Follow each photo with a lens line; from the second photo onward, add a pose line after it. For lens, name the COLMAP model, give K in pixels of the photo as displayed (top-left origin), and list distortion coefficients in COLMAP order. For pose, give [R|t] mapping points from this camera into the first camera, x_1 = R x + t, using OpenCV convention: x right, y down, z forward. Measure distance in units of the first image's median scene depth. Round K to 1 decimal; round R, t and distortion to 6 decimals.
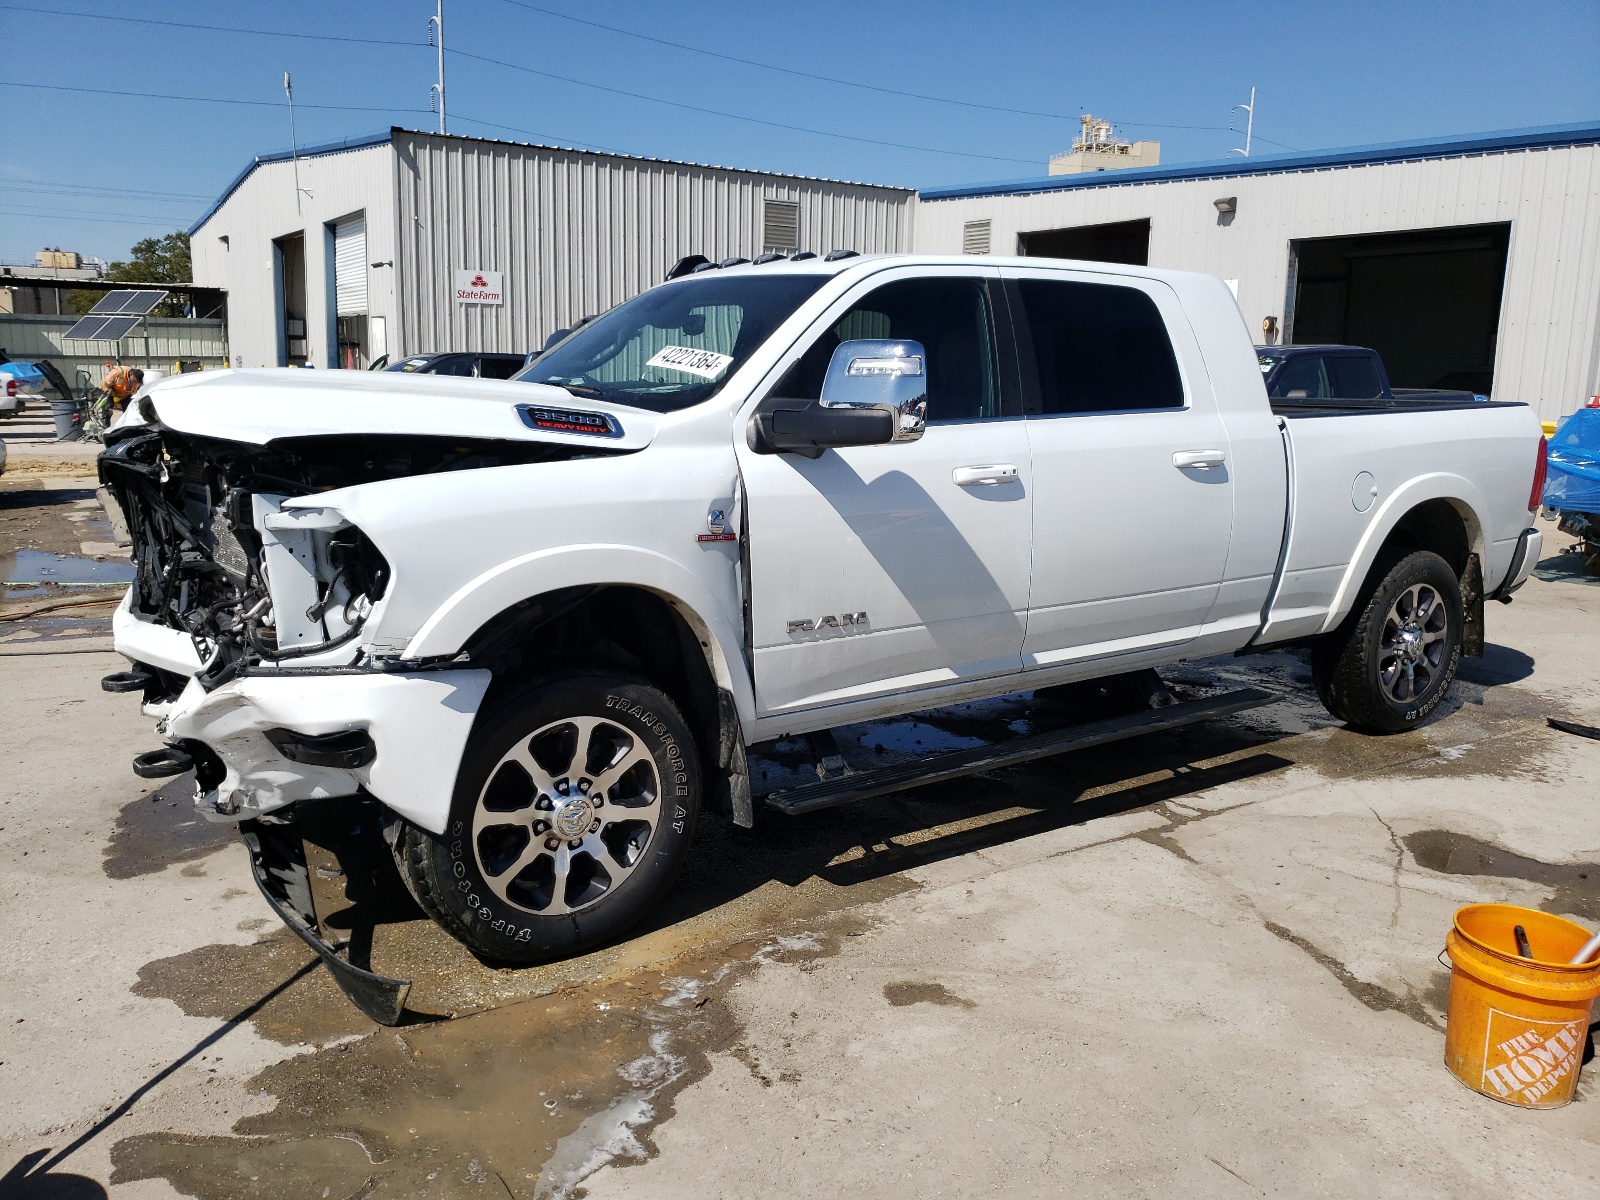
lens RADIAL K [[1241.8, 0, 797.9], [0, 1241.8, 567.8], [0, 0, 1]] dist [0.024019, 0.000148]
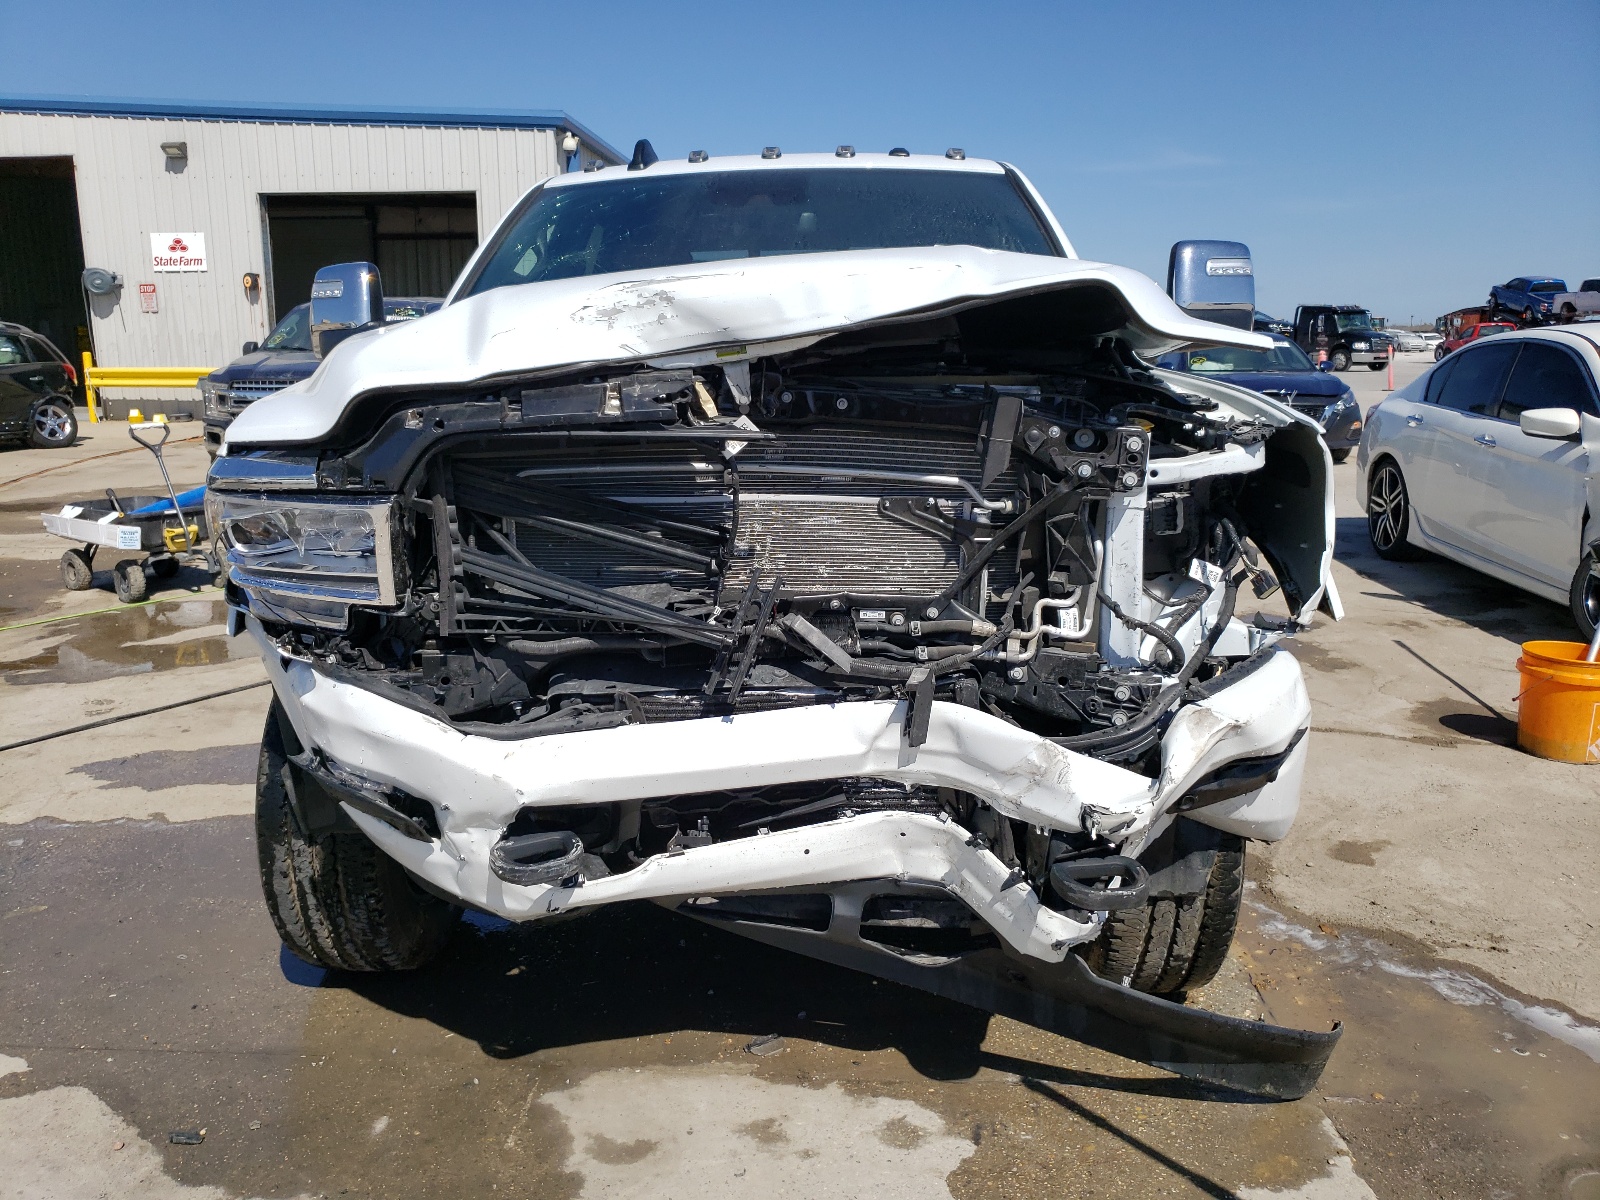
lens RADIAL K [[1186.0, 0, 800.0], [0, 1186.0, 600.0], [0, 0, 1]] dist [0.021381, -0.002496]
pose [[0.626893, -0.189781, 0.755638, -0.940143], [0.141930, 0.981468, 0.128751, -0.078953], [-0.766069, 0.026534, 0.642211, 0.674312]]
